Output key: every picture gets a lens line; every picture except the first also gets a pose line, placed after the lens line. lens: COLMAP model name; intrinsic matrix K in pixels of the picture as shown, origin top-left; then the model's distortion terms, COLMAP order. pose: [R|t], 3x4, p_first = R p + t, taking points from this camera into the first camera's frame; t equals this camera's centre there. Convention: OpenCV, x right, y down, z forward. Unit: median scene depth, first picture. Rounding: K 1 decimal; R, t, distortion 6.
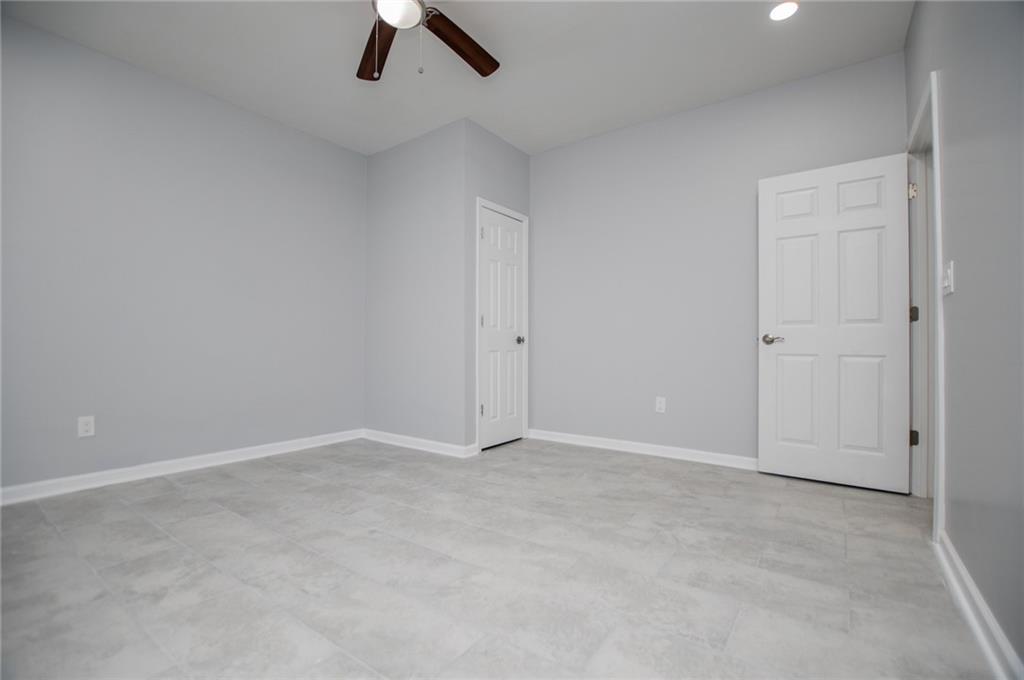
lens RADIAL K [[451.6, 0, 520.7], [0, 451.6, 342.0], [0, 0, 1]] dist [-0.025404, 0.000797]
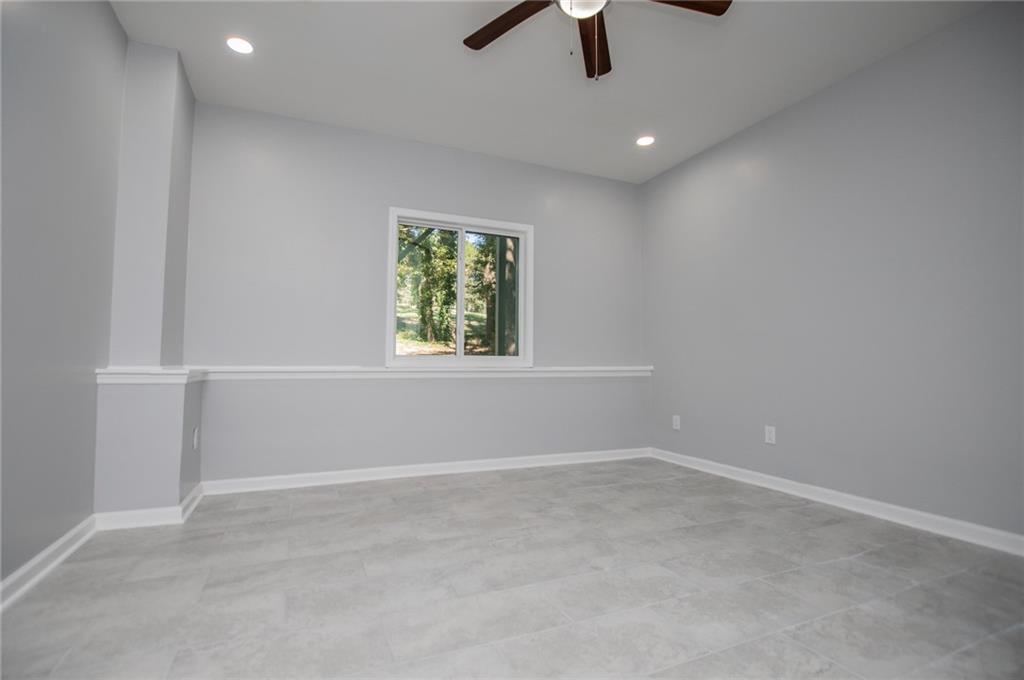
lens RADIAL K [[482.9, 0, 498.1], [0, 482.9, 339.8], [0, 0, 1]] dist [-0.028642, 0.000283]
pose [[-0.535398, -0.048378, -0.843213, 0.563100], [-0.002674, 0.998450, -0.055586, 0.013396], [0.844596, -0.027506, -0.534698, 1.241764]]
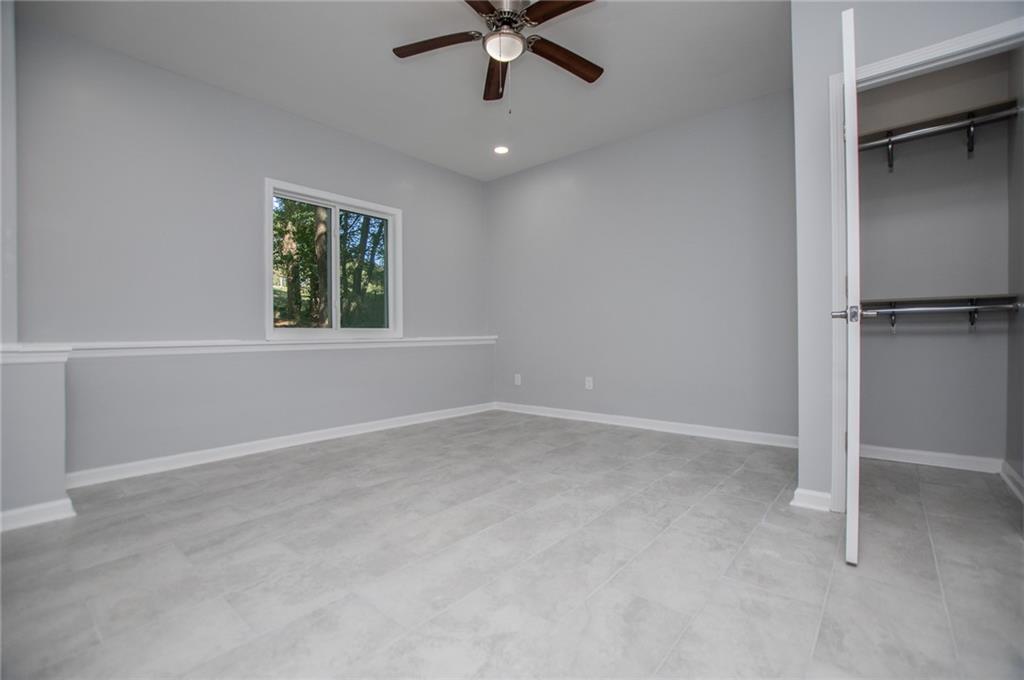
lens RADIAL K [[462.3, 0, 519.0], [0, 462.3, 340.9], [0, 0, 1]] dist [-0.033260, 0.000358]
pose [[-0.091307, 0.008574, -0.995786, 0.852136], [0.016675, 0.999836, 0.007080, 0.021432], [0.995683, -0.015958, -0.091435, 1.039029]]
